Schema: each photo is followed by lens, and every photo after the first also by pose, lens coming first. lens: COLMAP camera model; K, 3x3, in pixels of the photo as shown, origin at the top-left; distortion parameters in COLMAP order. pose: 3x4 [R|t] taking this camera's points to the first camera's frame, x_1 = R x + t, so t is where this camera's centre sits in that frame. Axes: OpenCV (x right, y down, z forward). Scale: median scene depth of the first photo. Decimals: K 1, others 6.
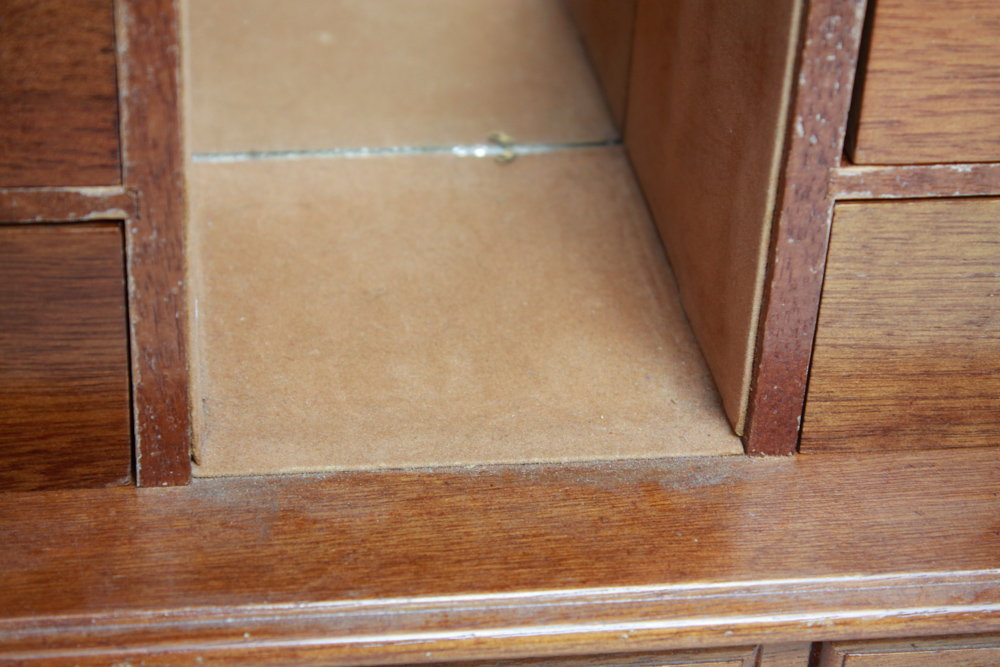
lens RADIAL K [[2346.2, 0, 500.0], [0, 2346.2, 333.5], [0, 0, 1]] dist [0.048214, 0.423343]
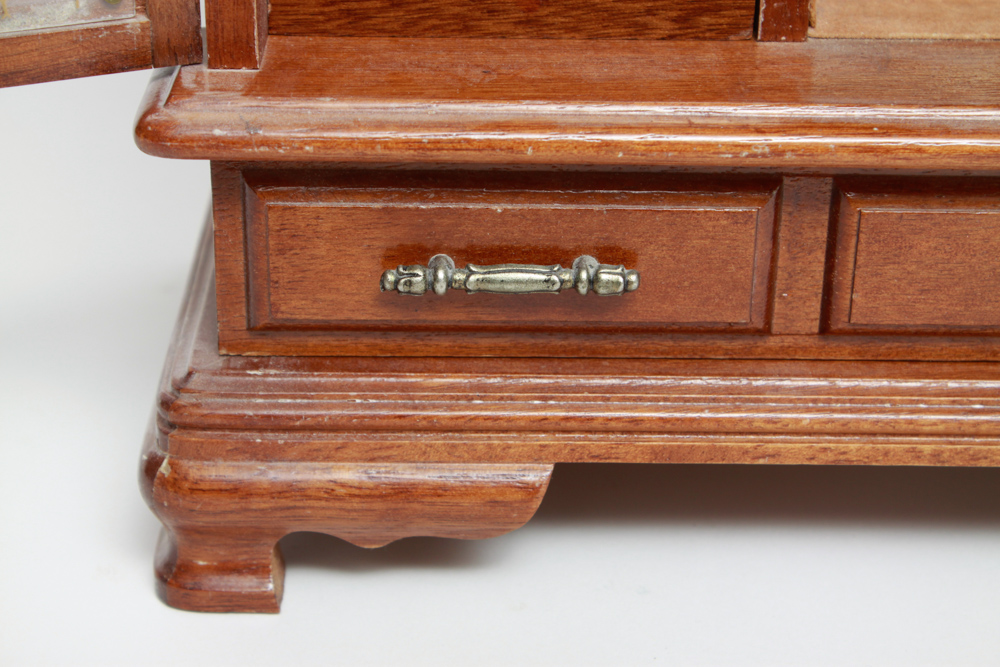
lens RADIAL K [[2346.2, 0, 500.0], [0, 2346.2, 333.5], [0, 0, 1]] dist [0.048214, 0.423343]
pose [[0.988806, 0.027700, -0.146613, -0.110274], [-0.044647, 0.992524, -0.113593, 0.329476], [0.142370, 0.118867, 0.982650, -0.062599]]
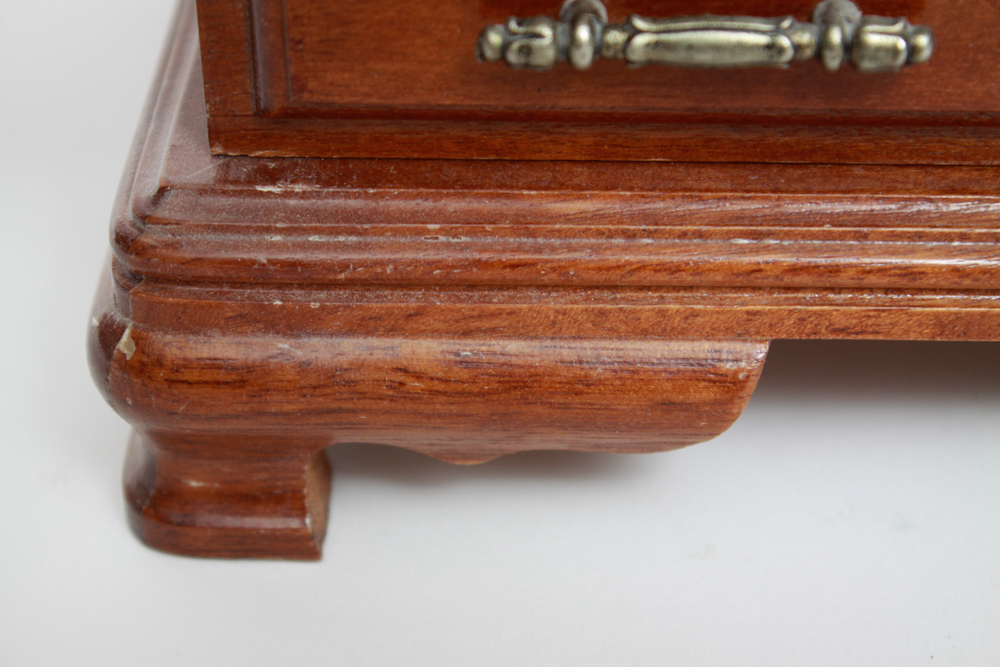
lens RADIAL K [[2346.2, 0, 500.0], [0, 2346.2, 333.5], [0, 0, 1]] dist [0.048214, 0.423343]
pose [[0.980569, 0.059255, -0.187009, -0.194629], [-0.046084, 0.996192, 0.074012, 0.218382], [0.190683, -0.063956, 0.979566, 0.362930]]
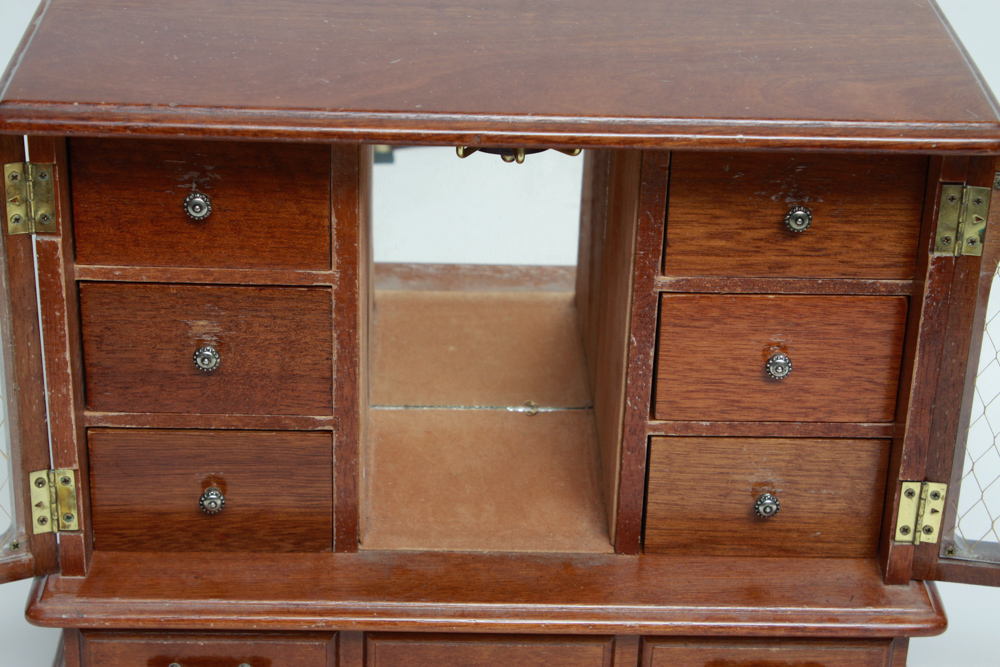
lens RADIAL K [[2166.3, 0, 500.0], [0, 2166.3, 333.5], [0, 0, 1]] dist [0.047332, -0.055621]
pose [[0.993218, 0.034231, -0.111110, 0.224164], [-0.046997, 0.992323, -0.114394, 0.087717], [0.106341, 0.118841, 0.987202, -1.038706]]
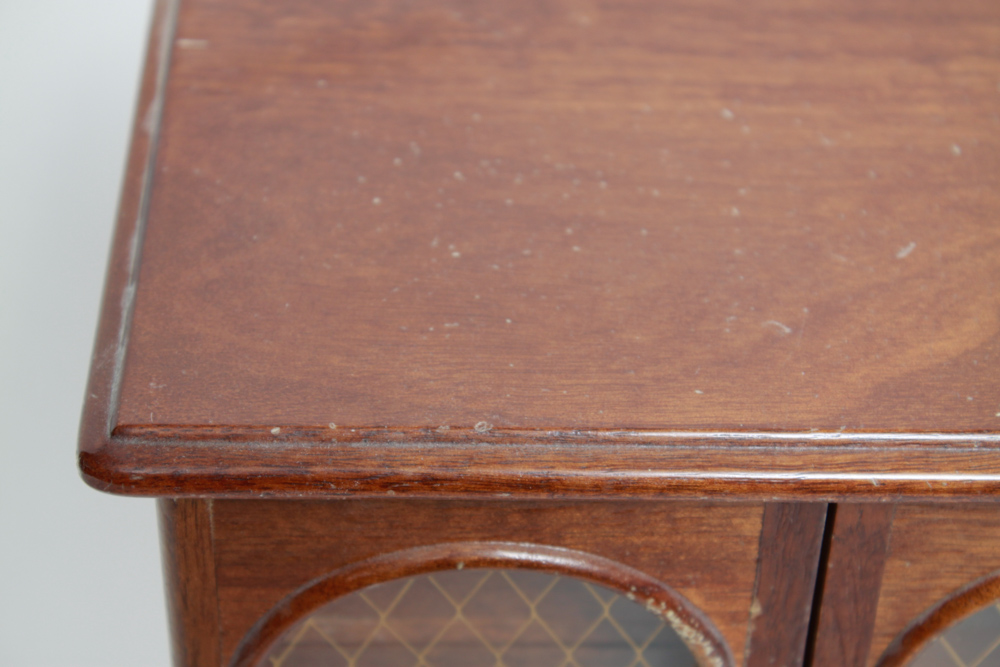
lens RADIAL K [[2346.2, 0, 500.0], [0, 2346.2, 333.5], [0, 0, 1]] dist [0.048214, 0.423343]
pose [[0.993220, 0.053024, -0.103455, -0.145632], [-0.043189, 0.994531, 0.095095, -0.406042], [0.107931, -0.089982, 0.990078, -0.223775]]
